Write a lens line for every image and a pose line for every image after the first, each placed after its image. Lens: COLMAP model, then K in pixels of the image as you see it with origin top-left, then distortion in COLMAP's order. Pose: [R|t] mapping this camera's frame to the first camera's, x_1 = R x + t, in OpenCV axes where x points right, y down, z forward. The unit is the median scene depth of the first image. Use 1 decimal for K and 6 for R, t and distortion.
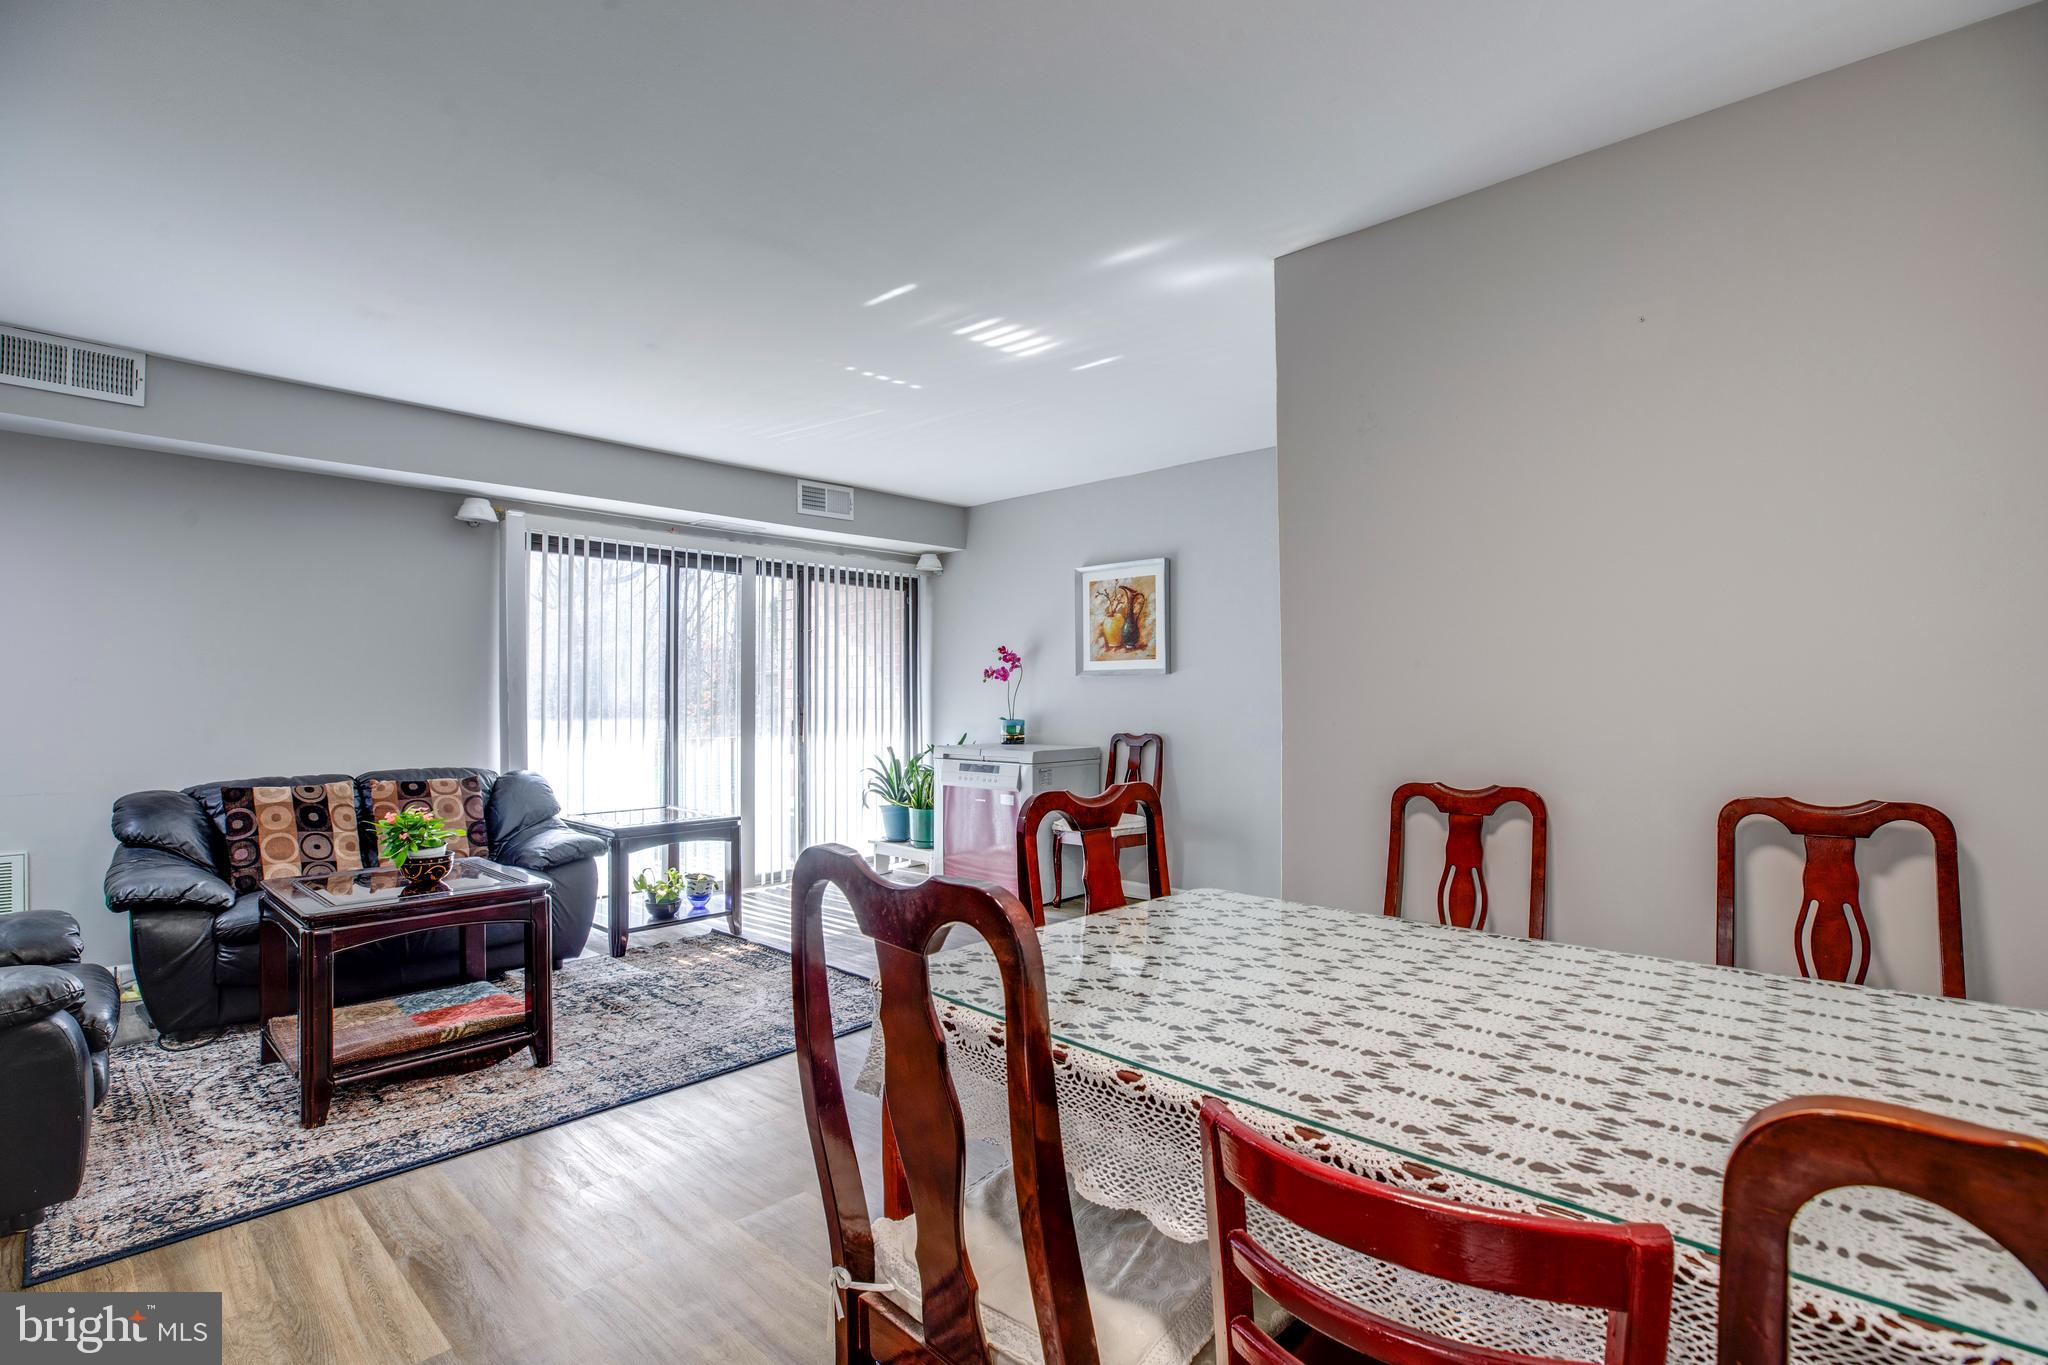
lens RADIAL K [[946.2, 0, 1021.6], [0, 946.2, 698.5], [0, 0, 1]] dist [-0.046453, 0.013193]
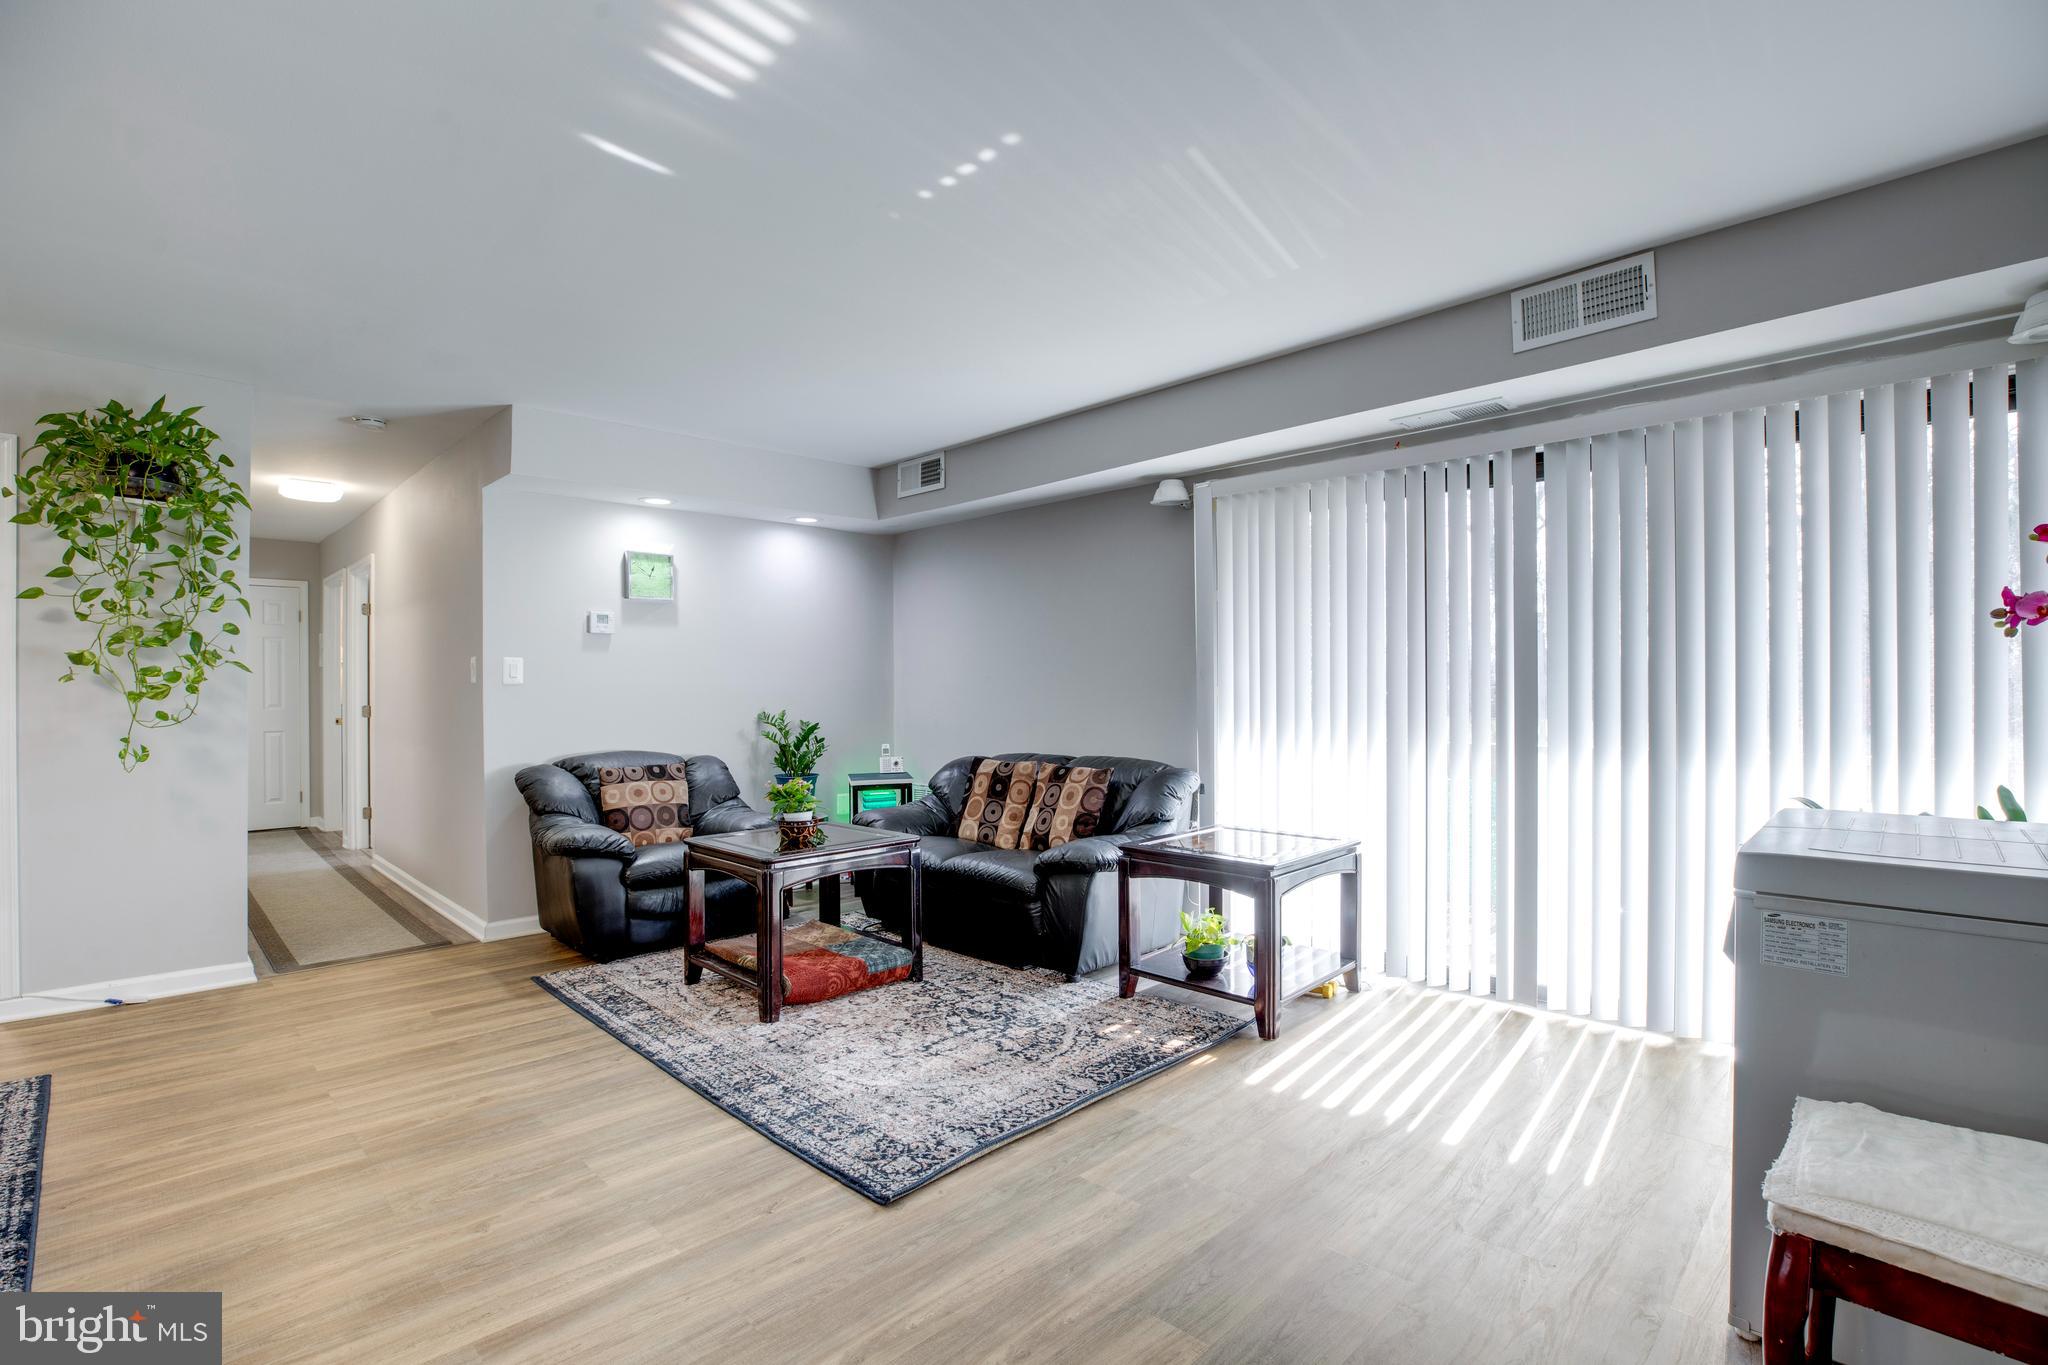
lens RADIAL K [[946.2, 0, 1021.6], [0, 946.2, 698.5], [0, 0, 1]] dist [-0.046453, 0.013193]
pose [[-0.039998, 0.010500, -0.999145, 0.648530], [0.005011, 0.999934, 0.010307, -0.003042], [0.999187, -0.004594, -0.040048, 1.472493]]
